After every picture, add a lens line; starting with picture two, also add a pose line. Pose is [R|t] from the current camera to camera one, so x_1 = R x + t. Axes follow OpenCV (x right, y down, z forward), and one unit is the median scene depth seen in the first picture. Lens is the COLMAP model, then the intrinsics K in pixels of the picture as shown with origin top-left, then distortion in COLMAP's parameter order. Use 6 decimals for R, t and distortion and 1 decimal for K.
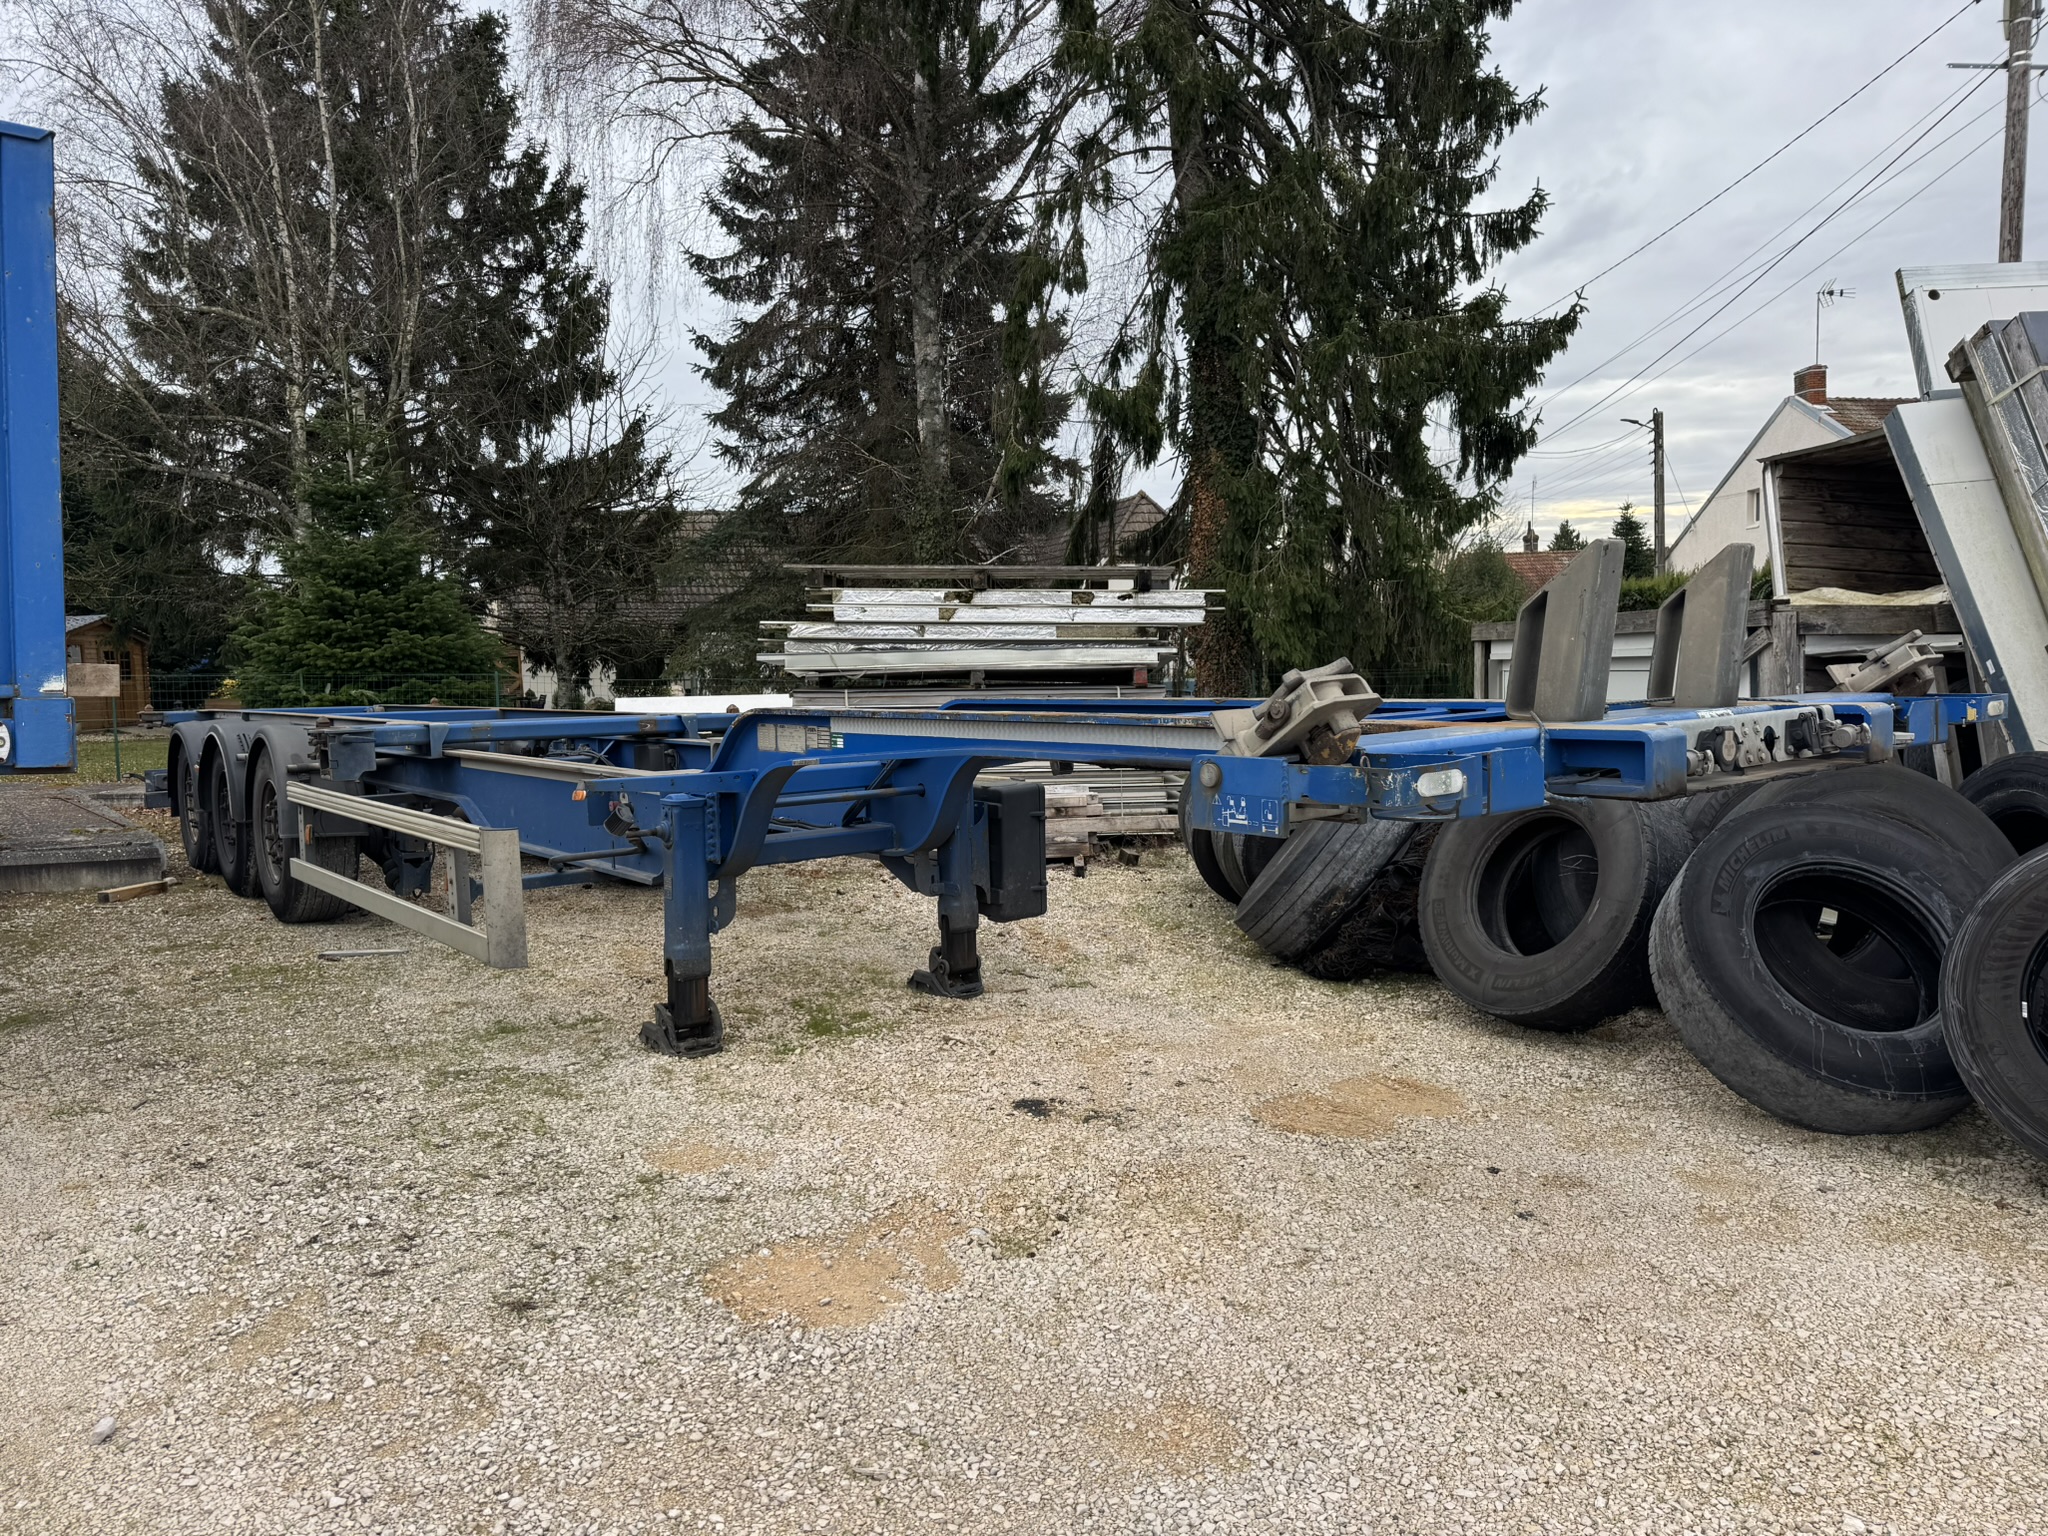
lens RADIAL K [[1435.7, 0, 1016.9], [0, 1435.7, 778.8], [0, 0, 1]] dist [0.038684, -0.039511]
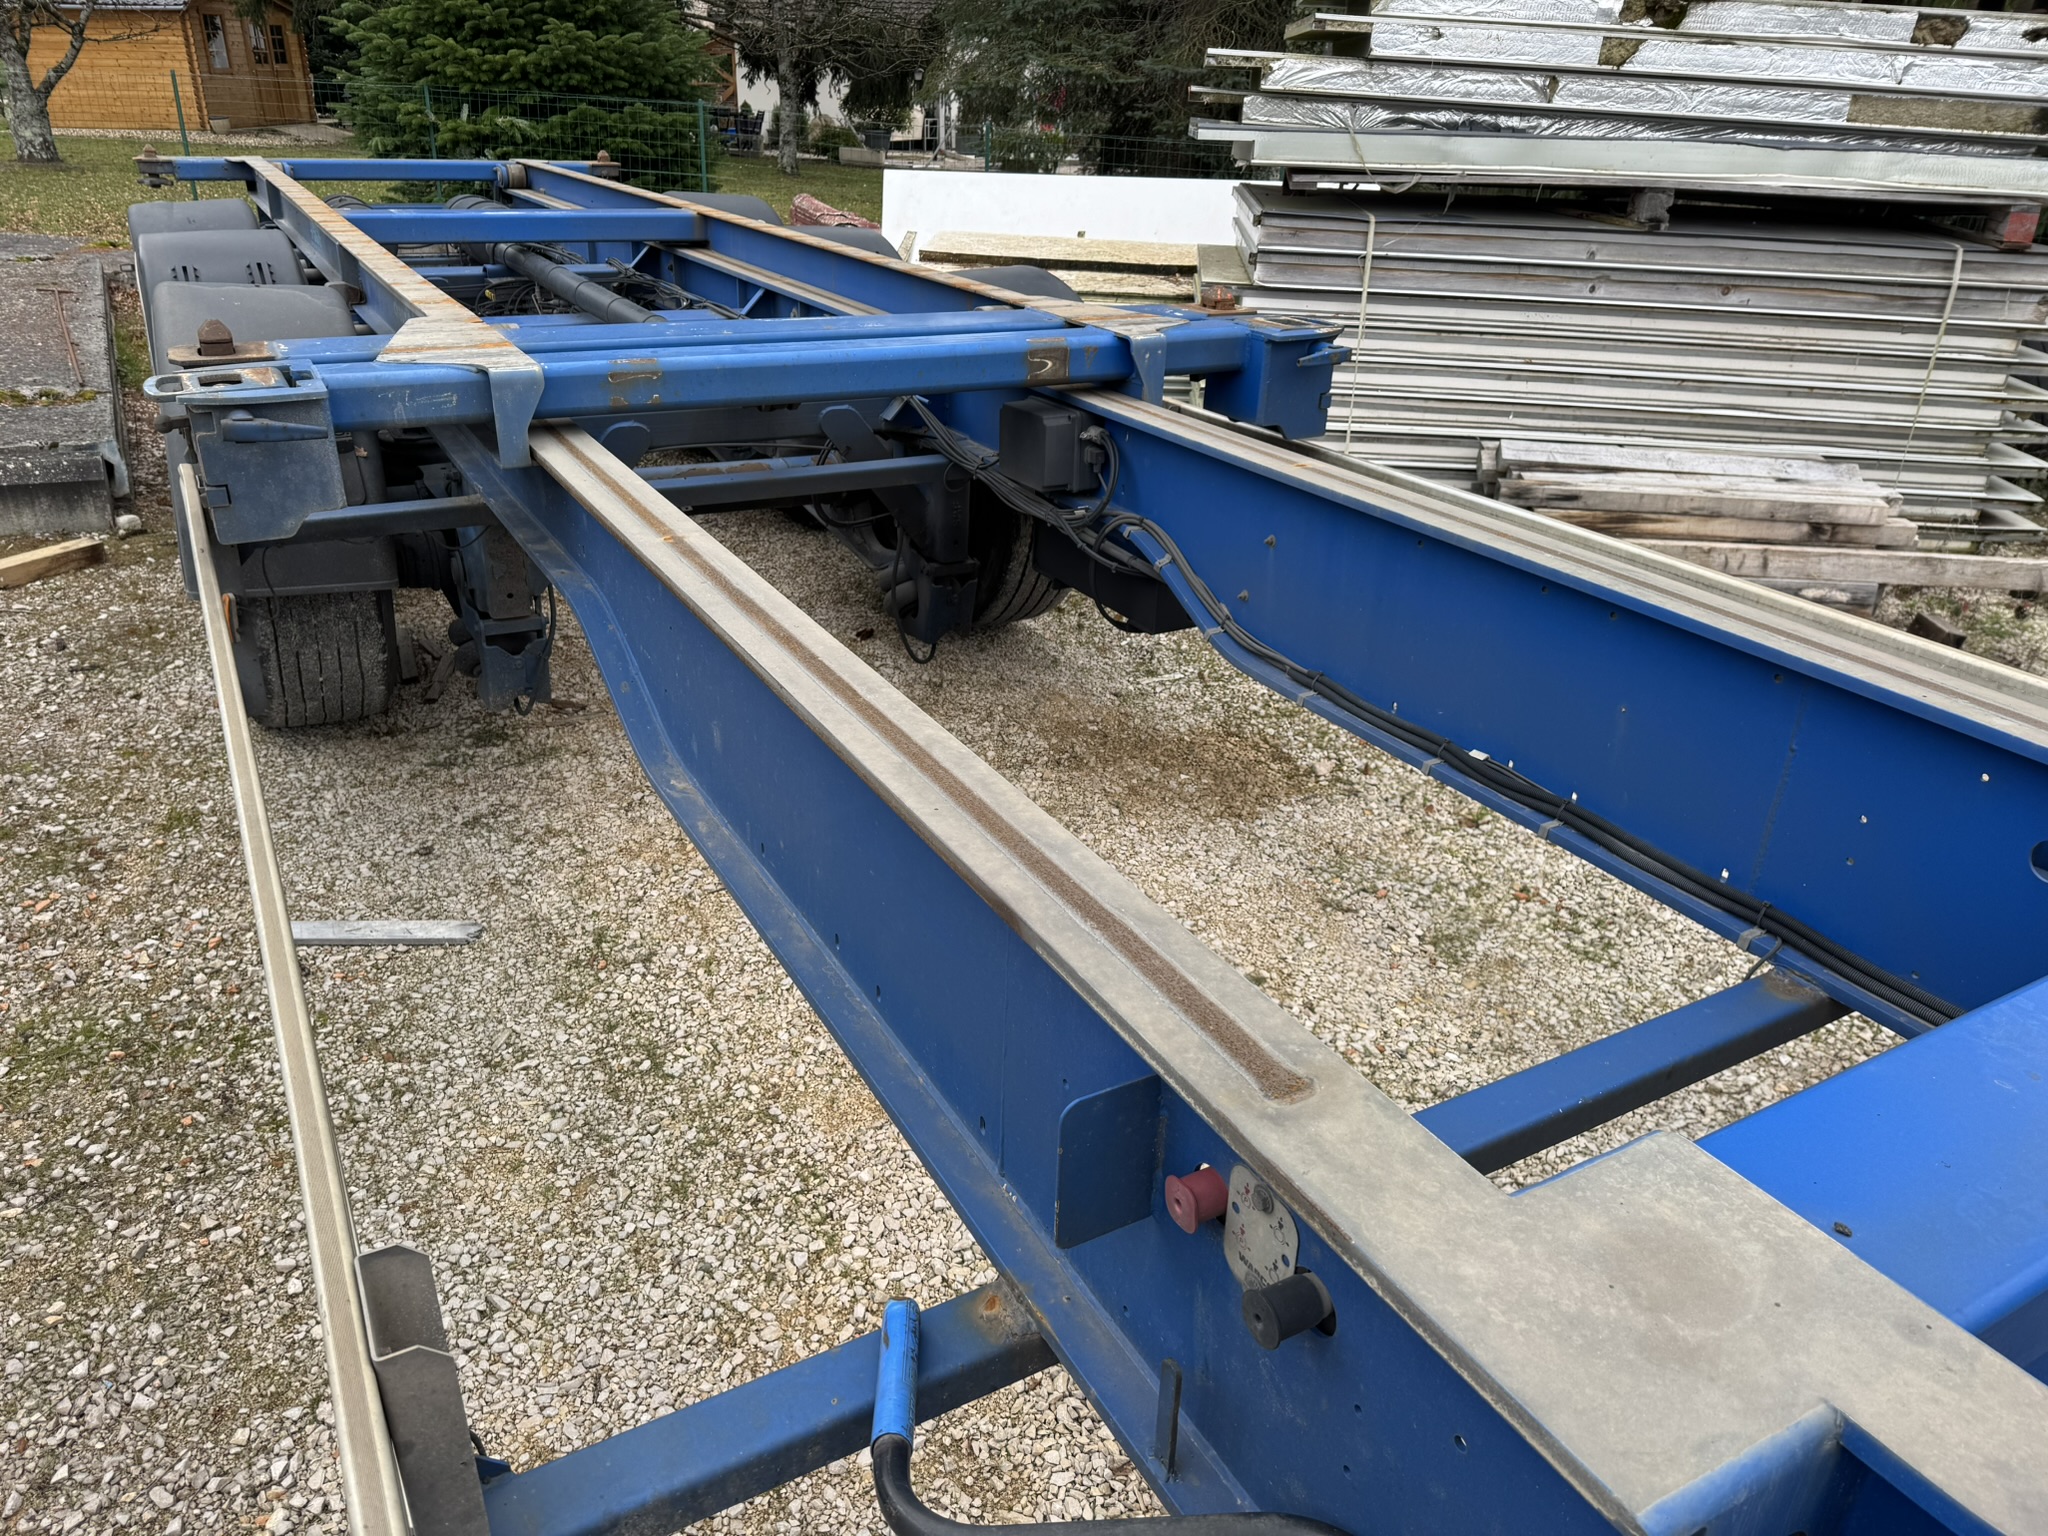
lens RADIAL K [[1435.7, 0, 936.2], [0, 1435.7, 748.7], [0, 0, 1]] dist [0.038684, -0.039511]
pose [[0.977700, 0.133187, -0.162370, -0.159318], [-0.068092, 0.932442, 0.354845, -0.056962], [0.198662, -0.335876, 0.920718, 0.457770]]
